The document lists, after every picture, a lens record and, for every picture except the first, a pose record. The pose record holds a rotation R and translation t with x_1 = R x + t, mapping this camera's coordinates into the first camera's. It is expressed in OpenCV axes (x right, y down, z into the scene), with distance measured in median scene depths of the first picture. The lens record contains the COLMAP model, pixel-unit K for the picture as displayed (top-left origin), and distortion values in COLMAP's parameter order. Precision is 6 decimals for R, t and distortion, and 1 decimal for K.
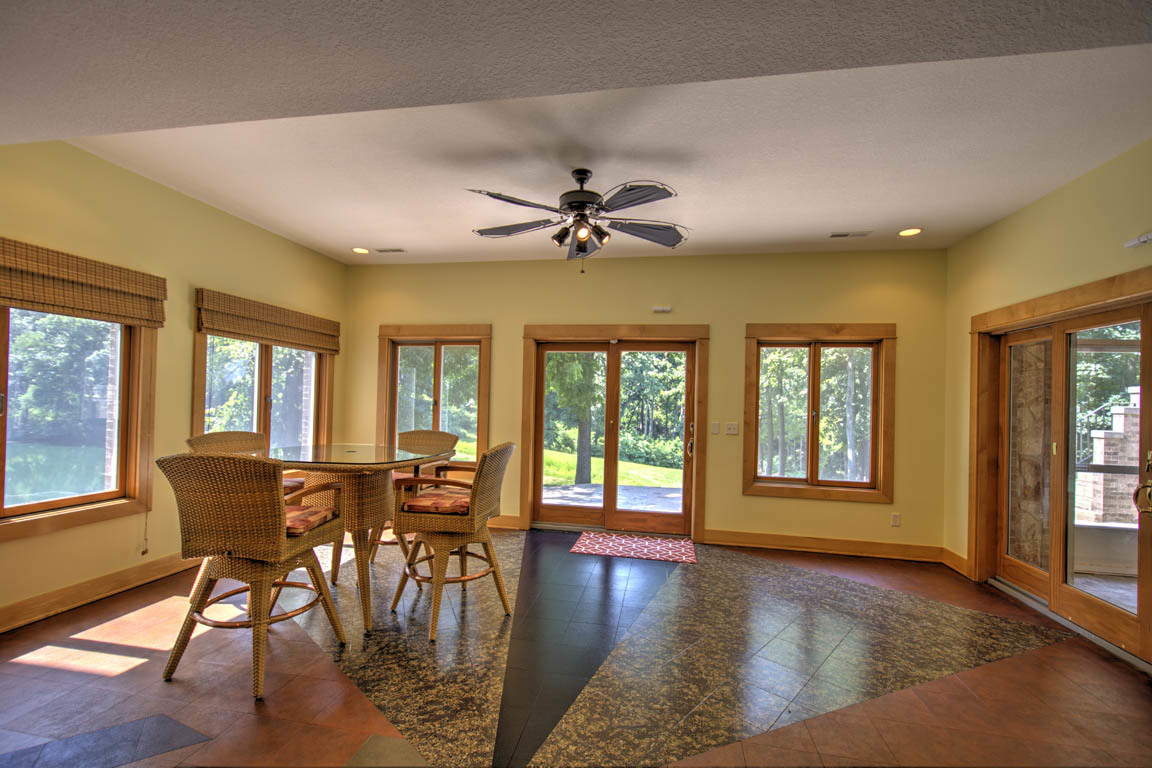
lens RADIAL K [[499.9, 0, 570.5], [0, 499.9, 400.6], [0, 0, 1]] dist [0.001830, 0.000076]
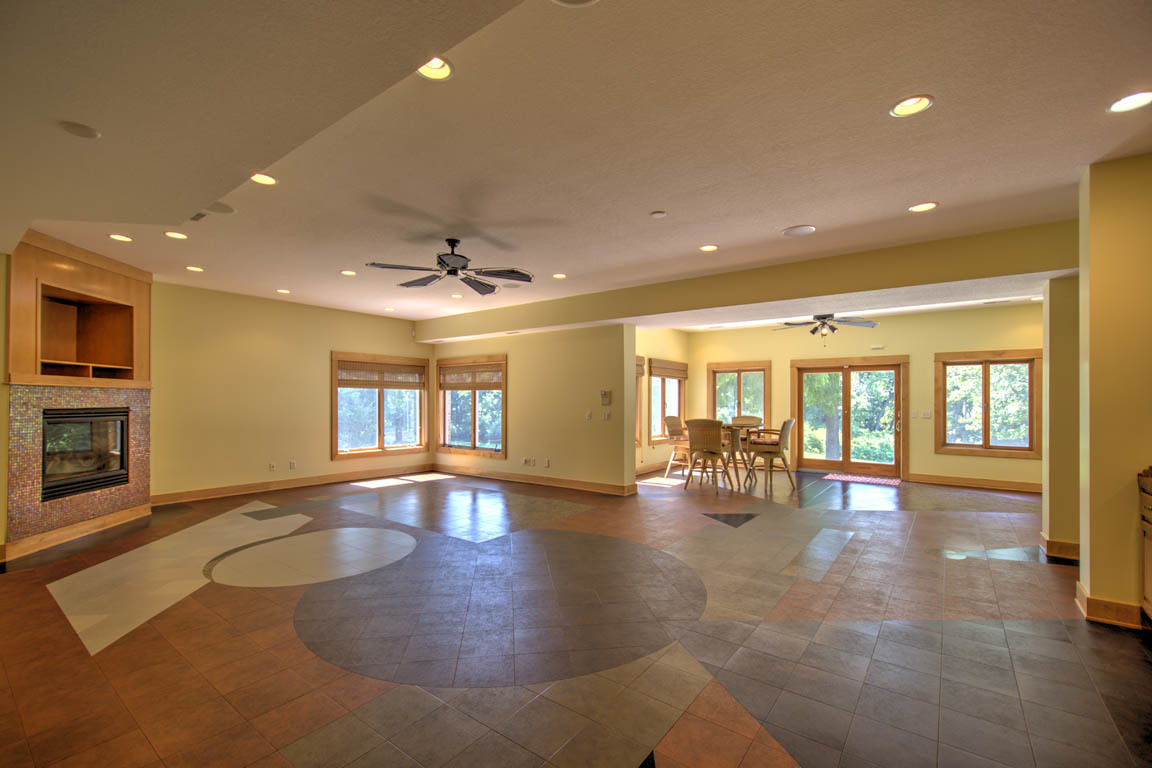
lens RADIAL K [[499.9, 0, 566.4], [0, 499.9, 398.1], [0, 0, 1]] dist [0.001830, 0.000076]
pose [[0.894527, -0.023953, -0.446371, -0.013231], [0.019565, 0.999704, -0.014439, -0.000670], [0.446585, 0.004183, 0.894731, -1.080965]]
